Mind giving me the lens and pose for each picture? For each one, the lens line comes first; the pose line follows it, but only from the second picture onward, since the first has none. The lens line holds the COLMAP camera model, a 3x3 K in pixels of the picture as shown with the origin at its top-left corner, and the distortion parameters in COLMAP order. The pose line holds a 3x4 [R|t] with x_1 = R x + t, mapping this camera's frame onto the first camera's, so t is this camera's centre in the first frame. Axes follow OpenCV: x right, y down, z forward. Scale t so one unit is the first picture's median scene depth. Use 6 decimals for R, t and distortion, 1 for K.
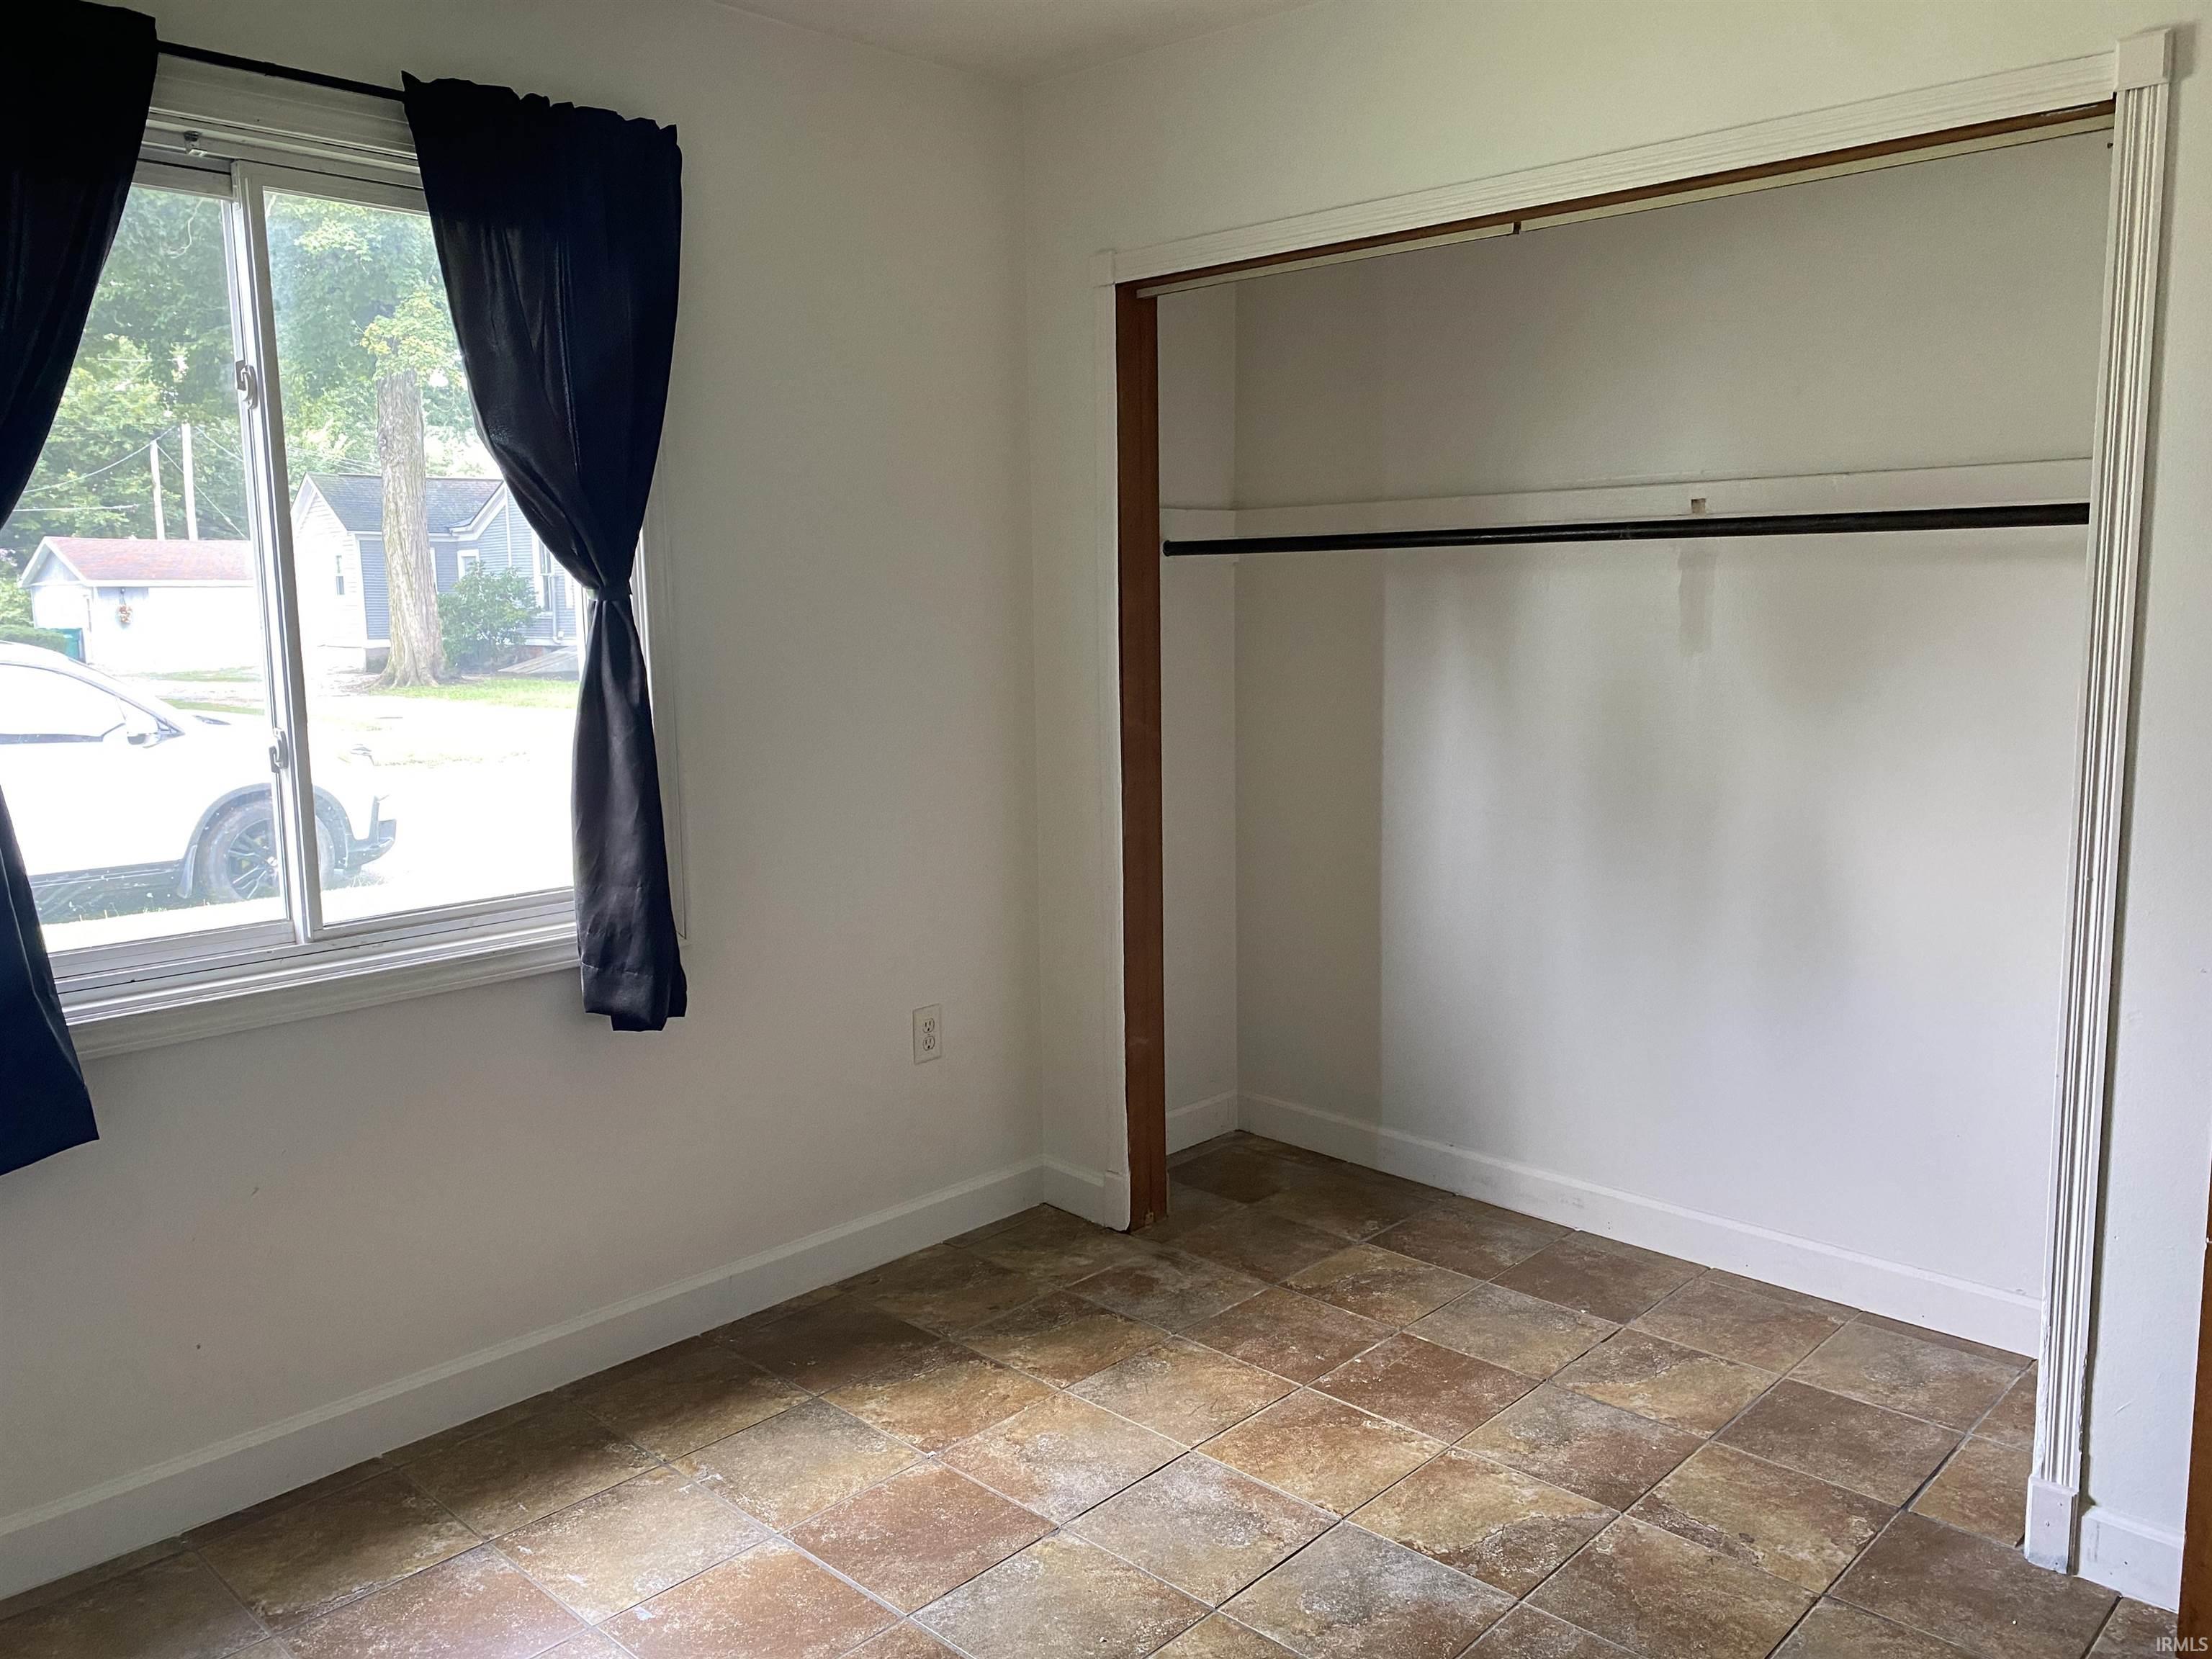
lens RADIAL K [[1708.8, 0, 1123.5], [0, 1708.8, 820.8], [0, 0, 1]] dist [0.020967, 0.004248]
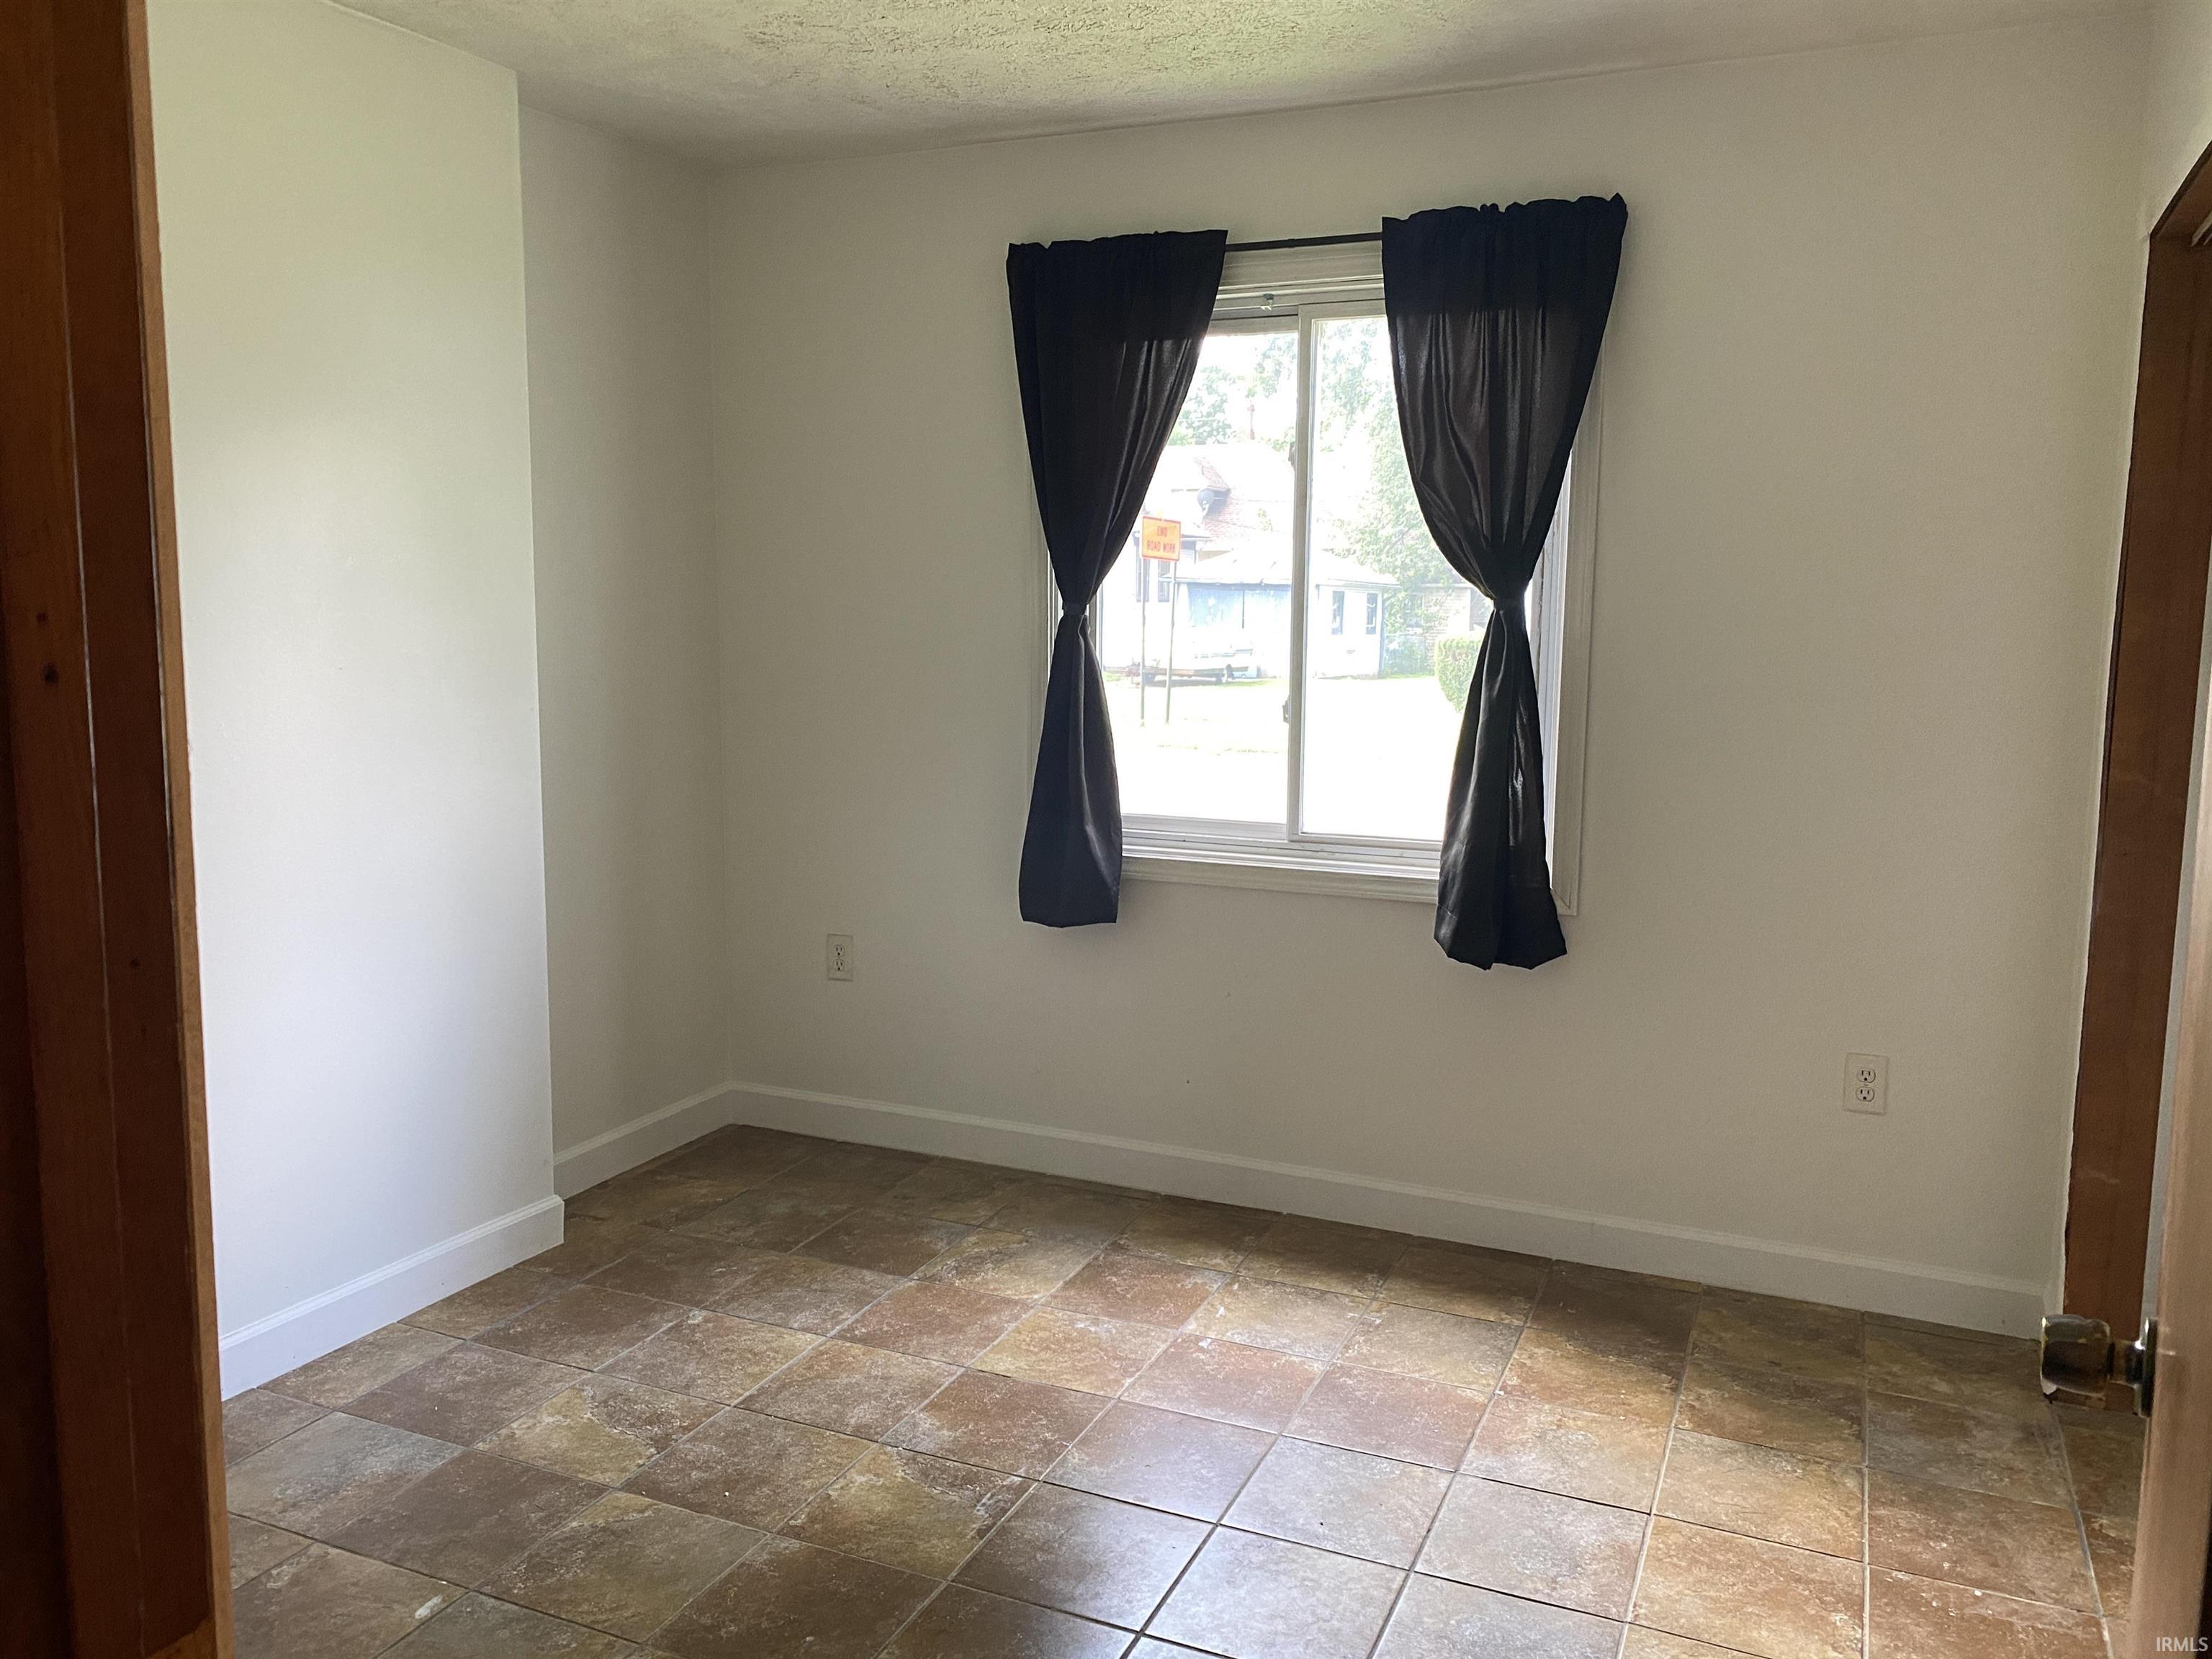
lens RADIAL K [[1708.8, 0, 1126.8], [0, 1708.8, 828.5], [0, 0, 1]] dist [0.020967, 0.004248]
pose [[0.333636, 0.141999, -0.931946, 0.764707], [-0.149813, 0.984013, 0.096299, -0.053759], [0.930722, 0.107489, 0.349576, 0.351940]]
